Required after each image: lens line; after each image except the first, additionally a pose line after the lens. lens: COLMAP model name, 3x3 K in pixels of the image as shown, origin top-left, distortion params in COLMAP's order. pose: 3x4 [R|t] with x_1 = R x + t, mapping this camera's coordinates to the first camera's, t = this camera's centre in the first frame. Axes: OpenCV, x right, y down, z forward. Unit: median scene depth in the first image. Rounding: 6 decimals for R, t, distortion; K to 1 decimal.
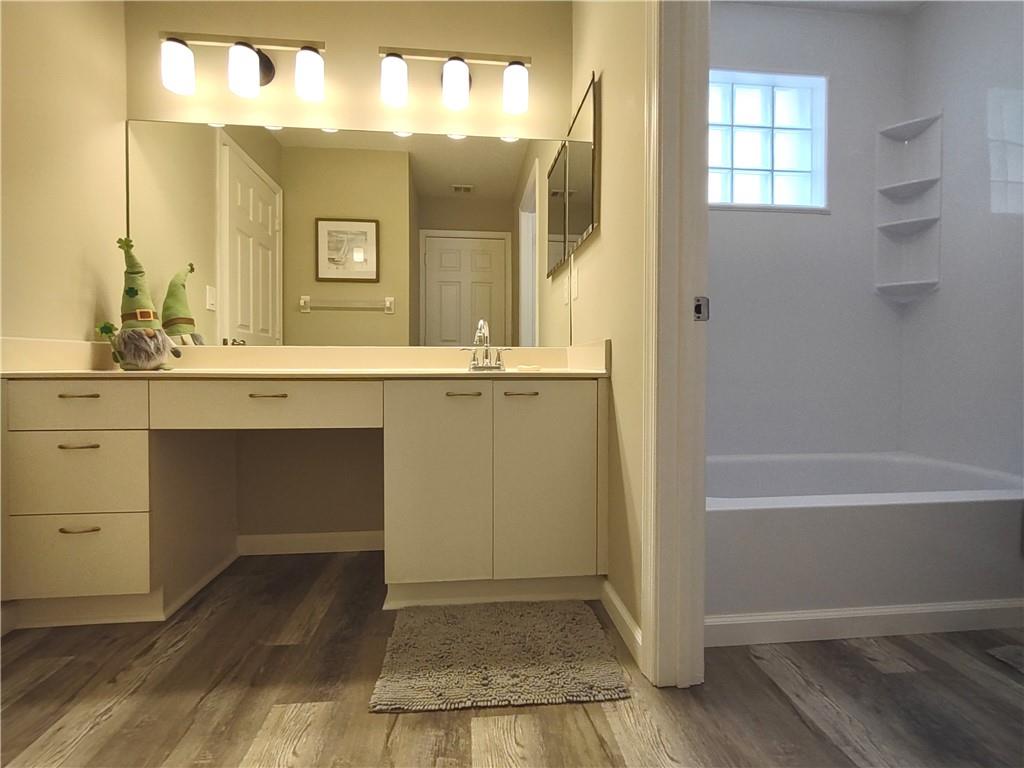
lens RADIAL K [[468.0, 0, 512.0], [0, 468.0, 381.7], [0, 0, 1]] dist [-0.000400, -0.000505]
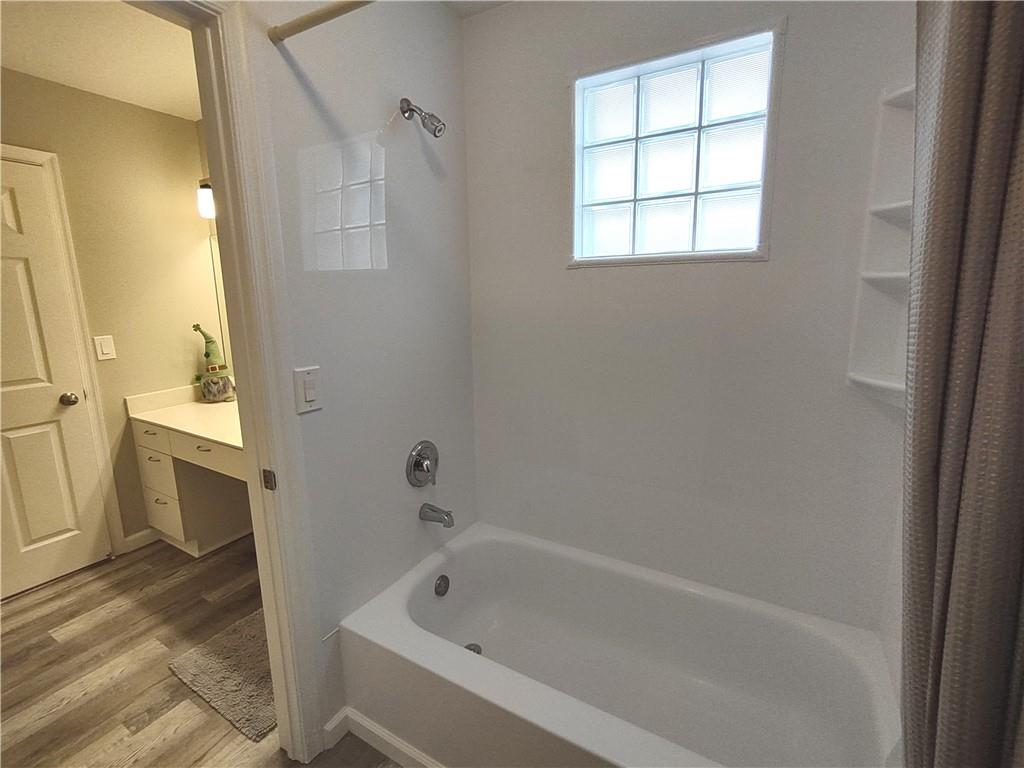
lens RADIAL K [[468.0, 0, 509.4], [0, 468.0, 374.7], [0, 0, 1]] dist [-0.000400, -0.000505]
pose [[0.805806, 0.095114, -0.584491, 1.299789], [-0.000311, 0.987085, 0.160199, -0.504539], [0.592179, -0.128908, 0.795429, 0.416511]]
